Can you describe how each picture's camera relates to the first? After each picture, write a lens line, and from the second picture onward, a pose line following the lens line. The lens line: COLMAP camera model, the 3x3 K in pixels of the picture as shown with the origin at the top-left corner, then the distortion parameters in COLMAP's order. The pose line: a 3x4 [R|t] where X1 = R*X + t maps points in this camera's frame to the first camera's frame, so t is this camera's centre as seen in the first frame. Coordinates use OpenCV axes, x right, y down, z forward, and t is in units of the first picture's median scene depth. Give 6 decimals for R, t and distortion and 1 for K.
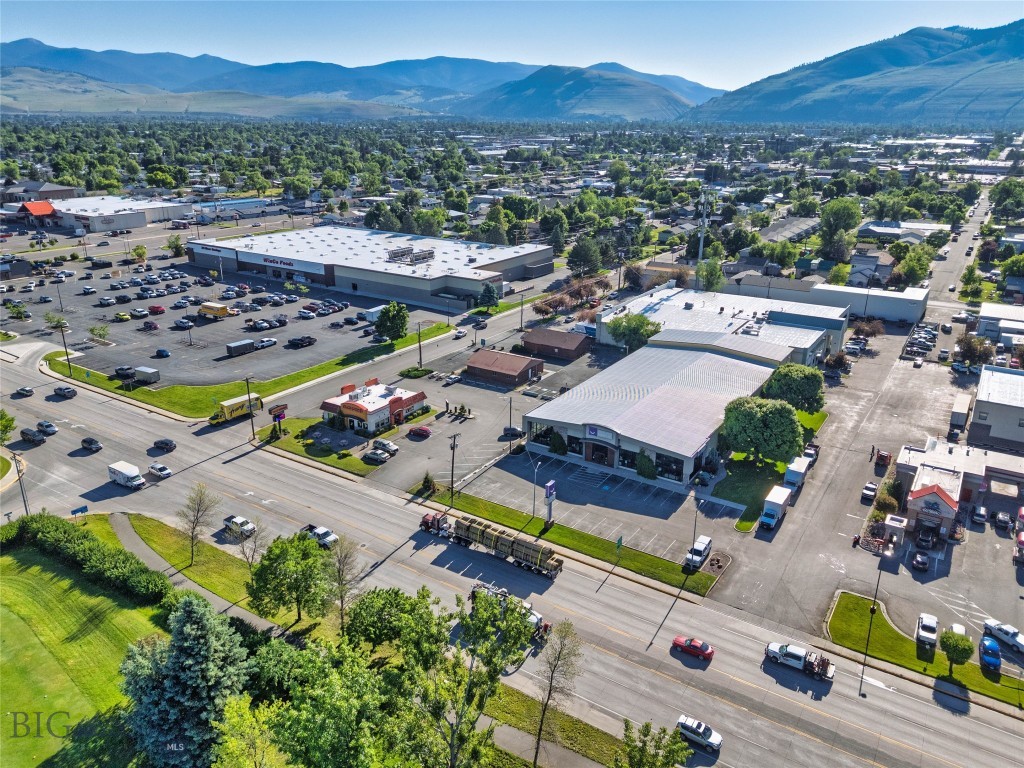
lens RADIAL K [[733.8, 0, 512.0], [0, 733.8, 384.0], [0, 0, 1]] dist [0.072224, -0.076978]
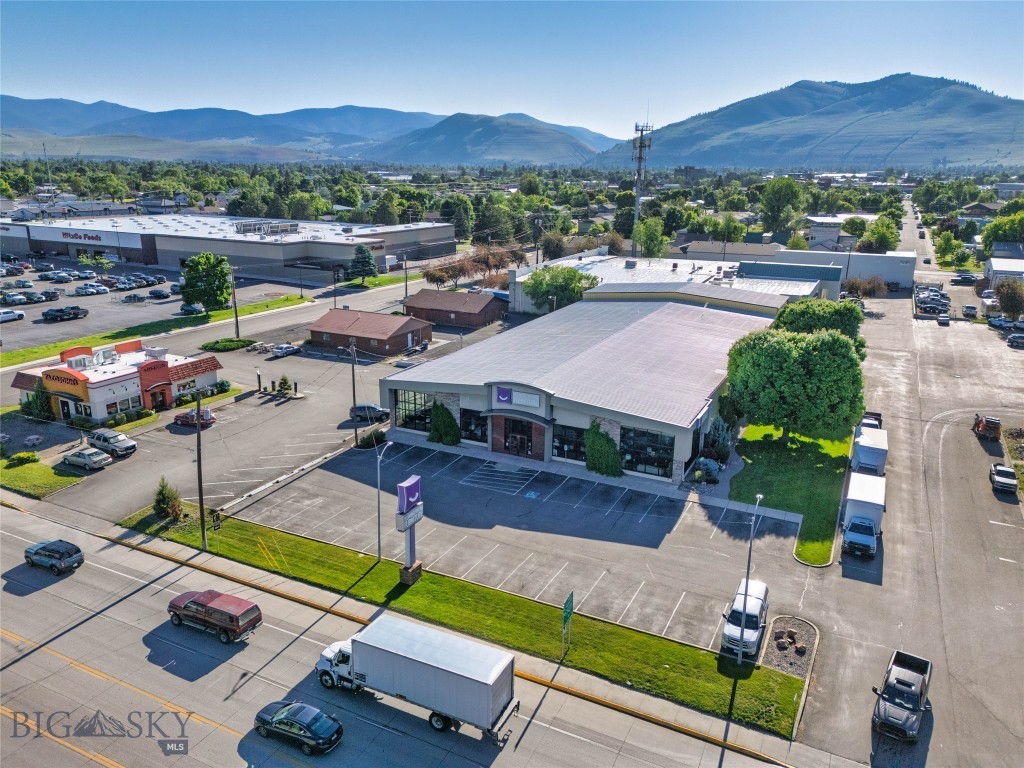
lens RADIAL K [[733.8, 0, 512.0], [0, 733.8, 384.0], [0, 0, 1]] dist [0.072224, -0.076978]
pose [[0.993525, -0.030289, 0.109504, 0.049181], [0.036798, 0.997643, -0.057910, 0.075844], [-0.107492, 0.061564, 0.992298, 0.395657]]
